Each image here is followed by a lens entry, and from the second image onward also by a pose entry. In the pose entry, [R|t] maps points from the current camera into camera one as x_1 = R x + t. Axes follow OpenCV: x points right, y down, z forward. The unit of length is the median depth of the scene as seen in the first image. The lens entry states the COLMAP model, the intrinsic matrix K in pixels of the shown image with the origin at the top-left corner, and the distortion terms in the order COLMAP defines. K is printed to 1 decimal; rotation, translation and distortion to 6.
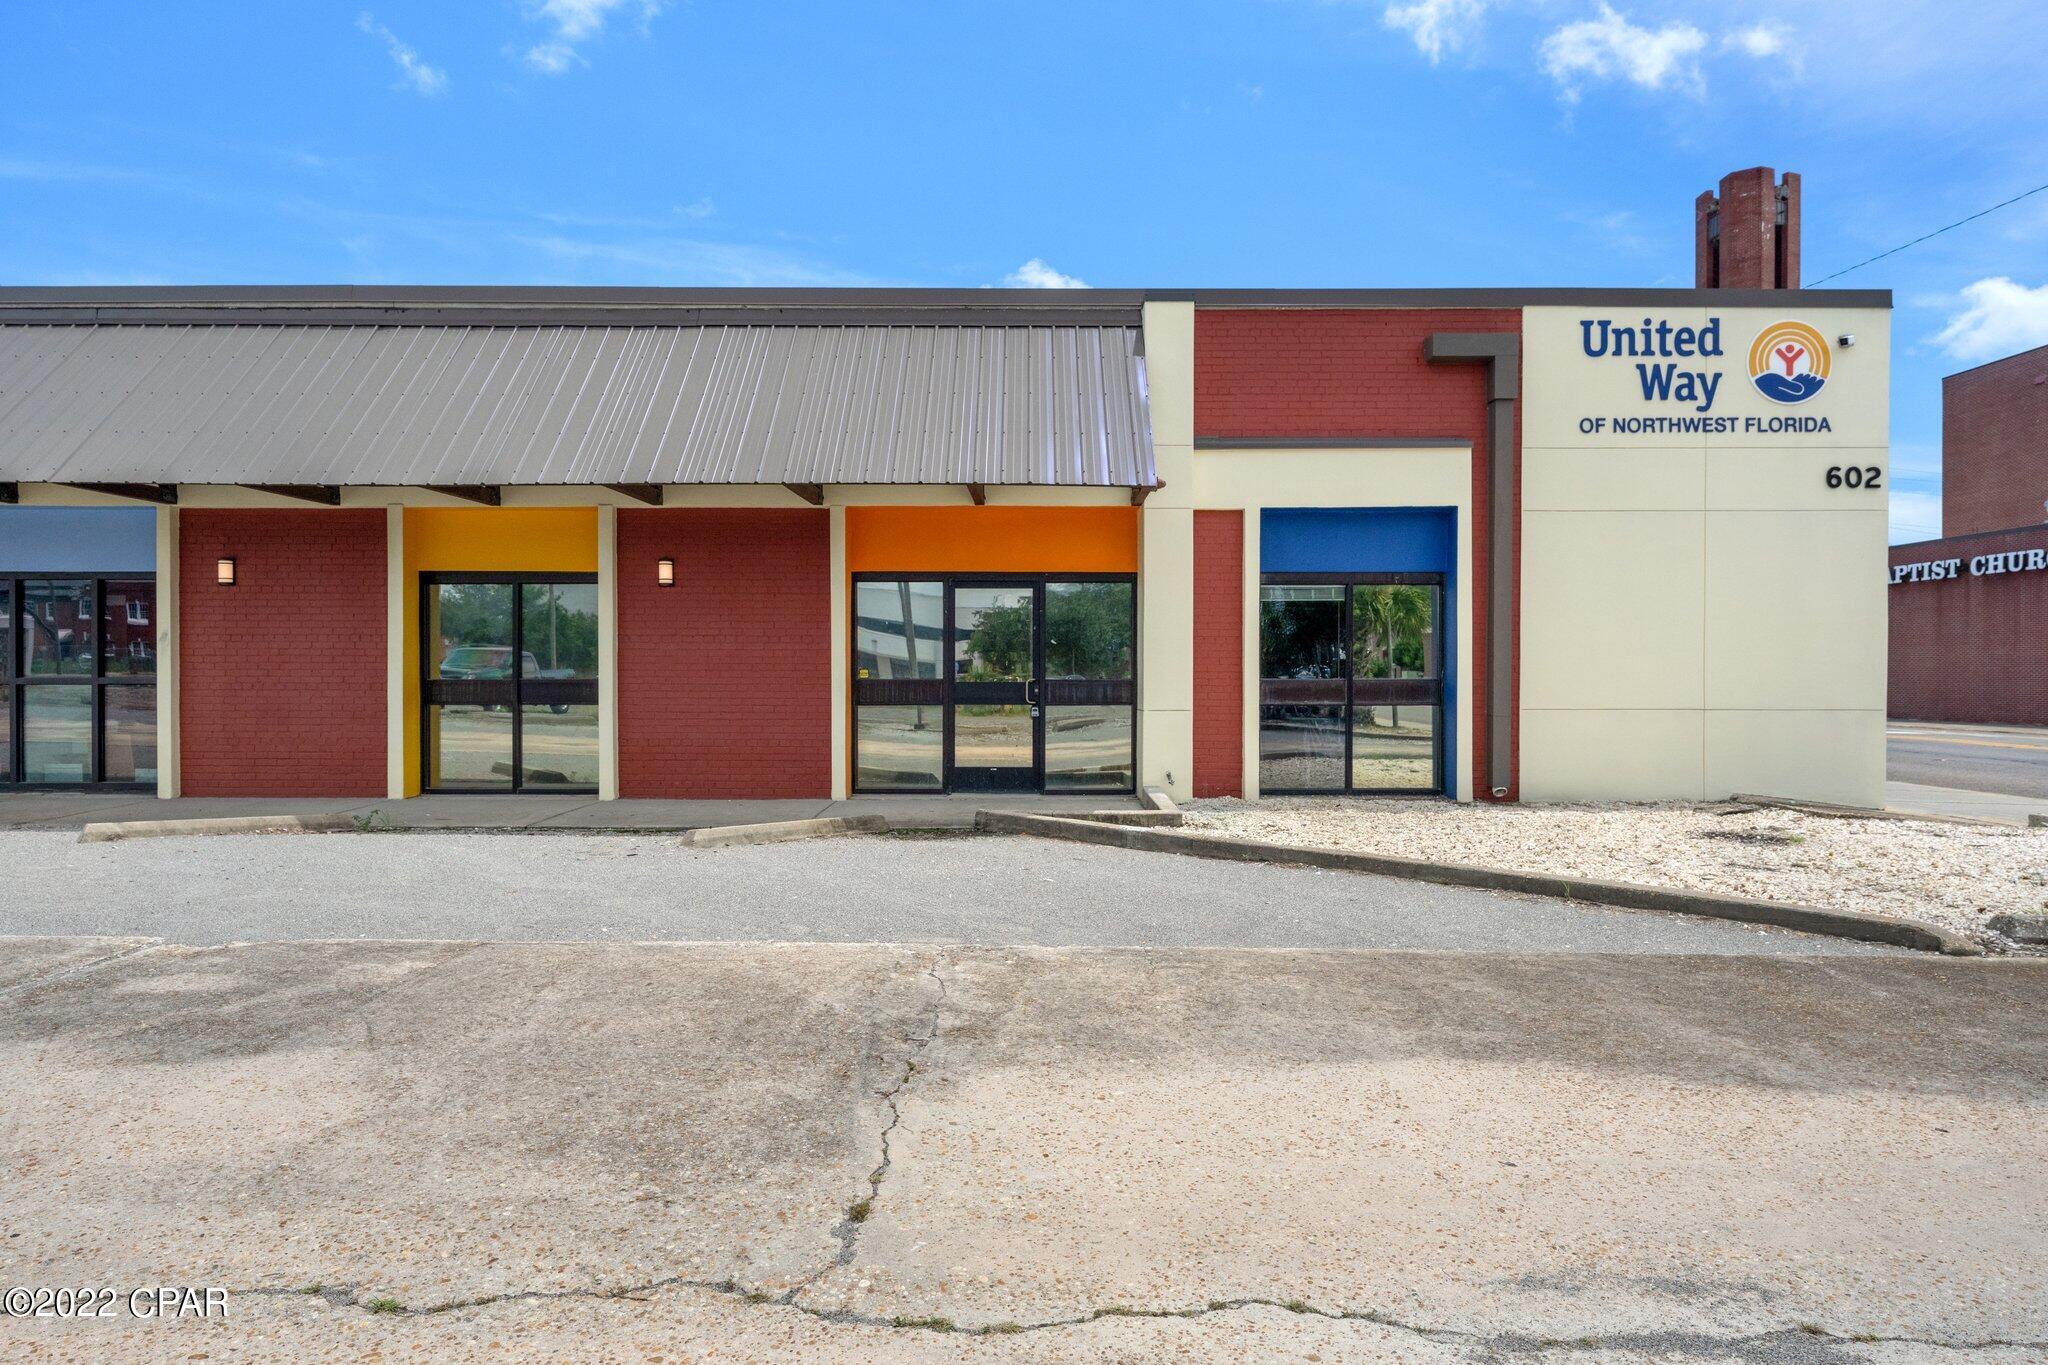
lens RADIAL K [[1236.2, 0, 1024.6], [0, 1236.2, 681.4], [0, 0, 1]] dist [-0.003479, 0.000627]
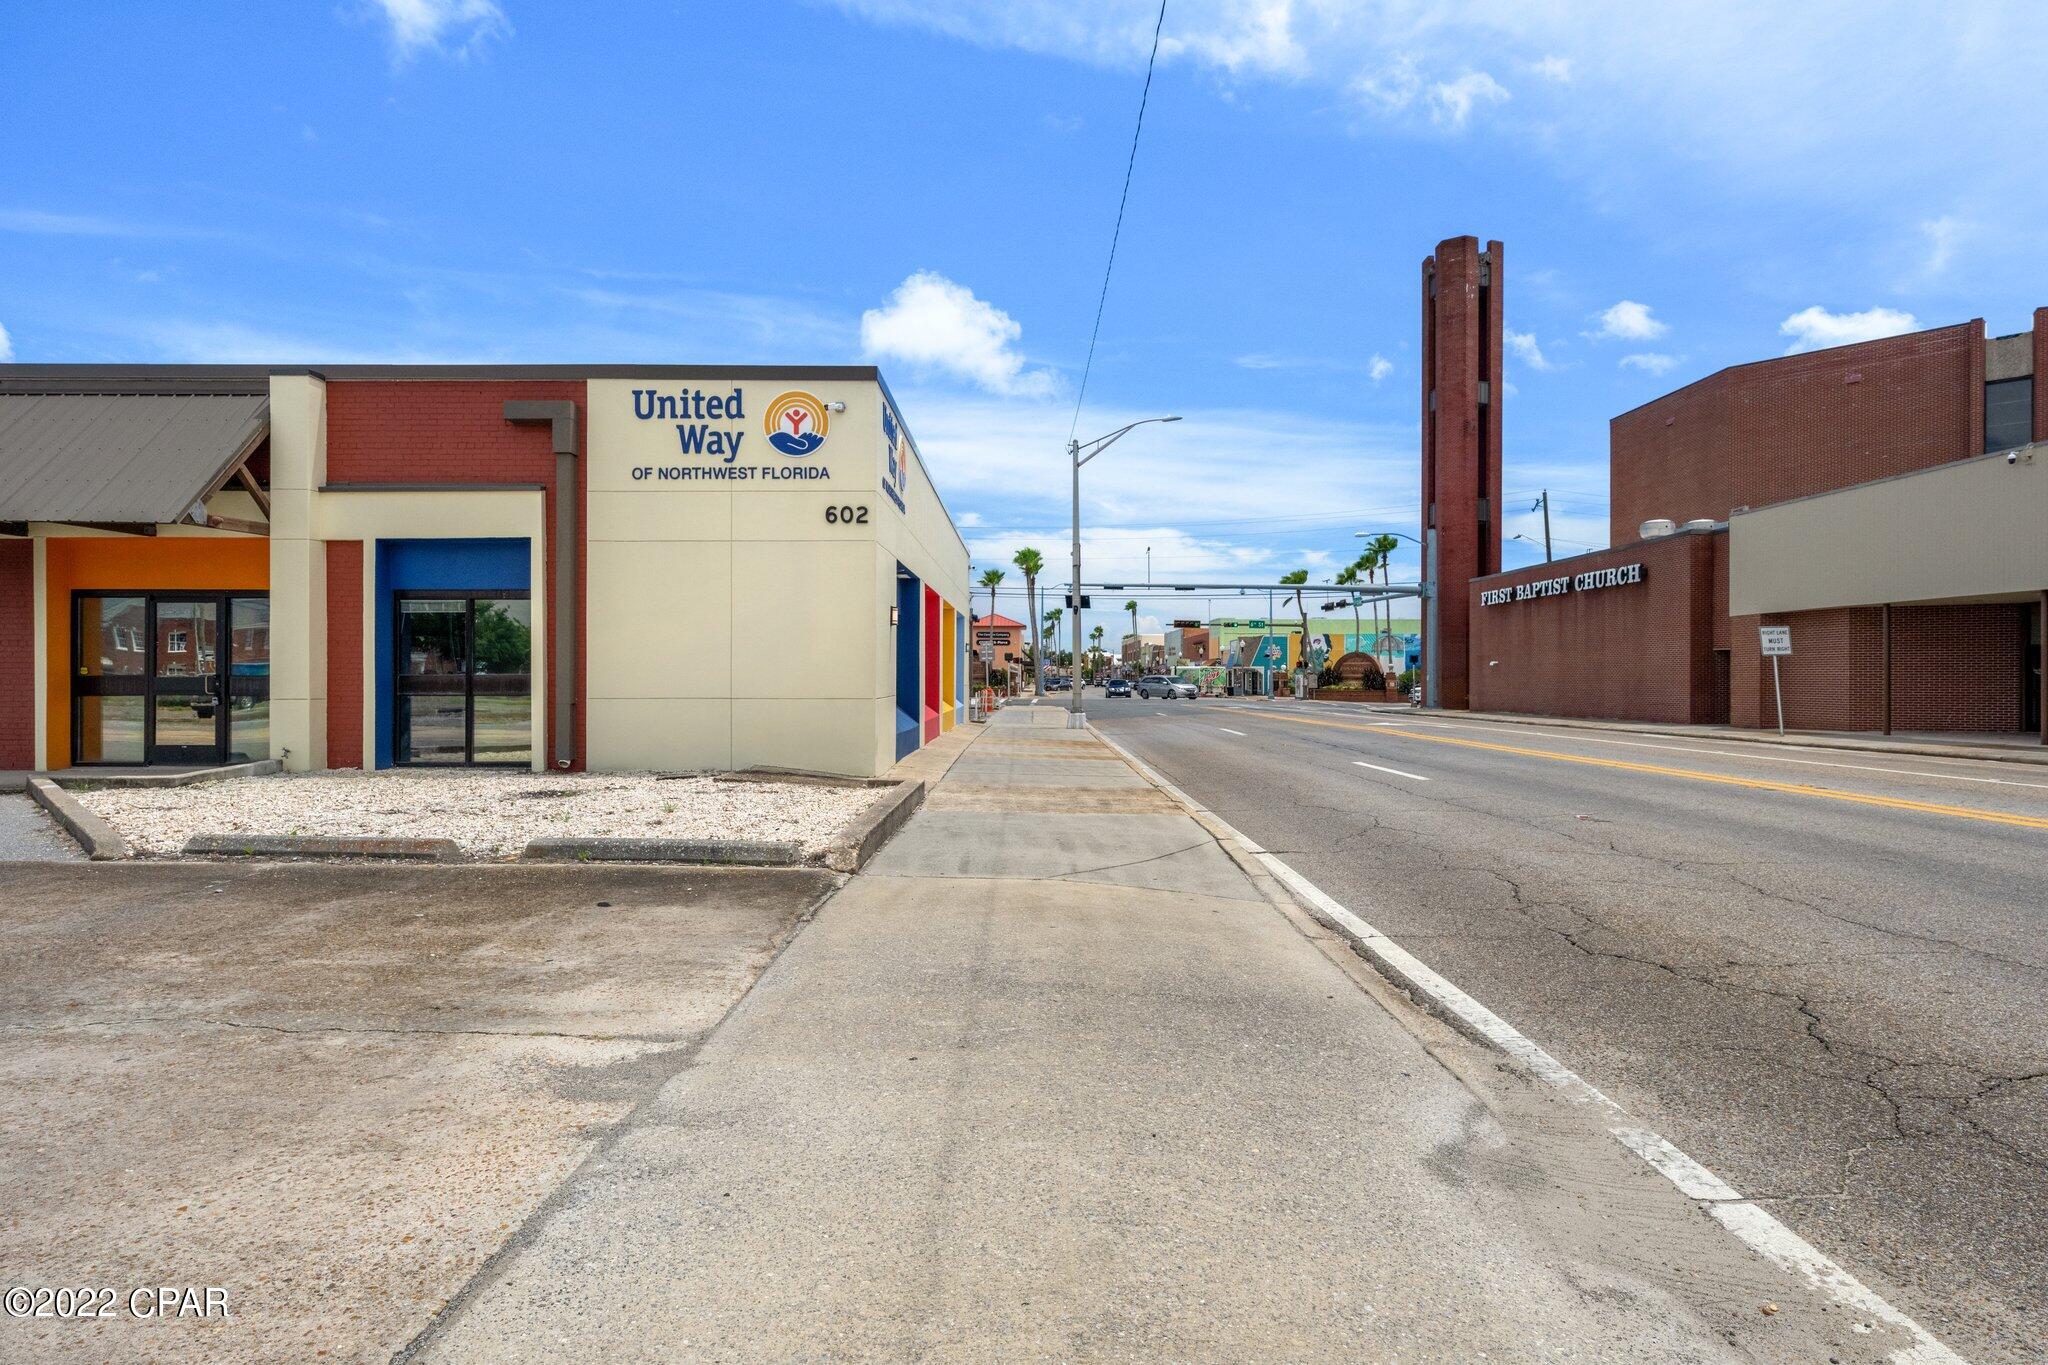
lens RADIAL K [[1093.9, 0, 1025.6], [0, 1093.9, 687.2], [0, 0, 1]] dist [0.003009, -0.000987]
pose [[0.999996, 0.001165, -0.002633, 0.855977], [-0.001154, 0.999992, 0.003947, 0.006488], [0.002637, -0.003944, 0.999989, -0.119726]]
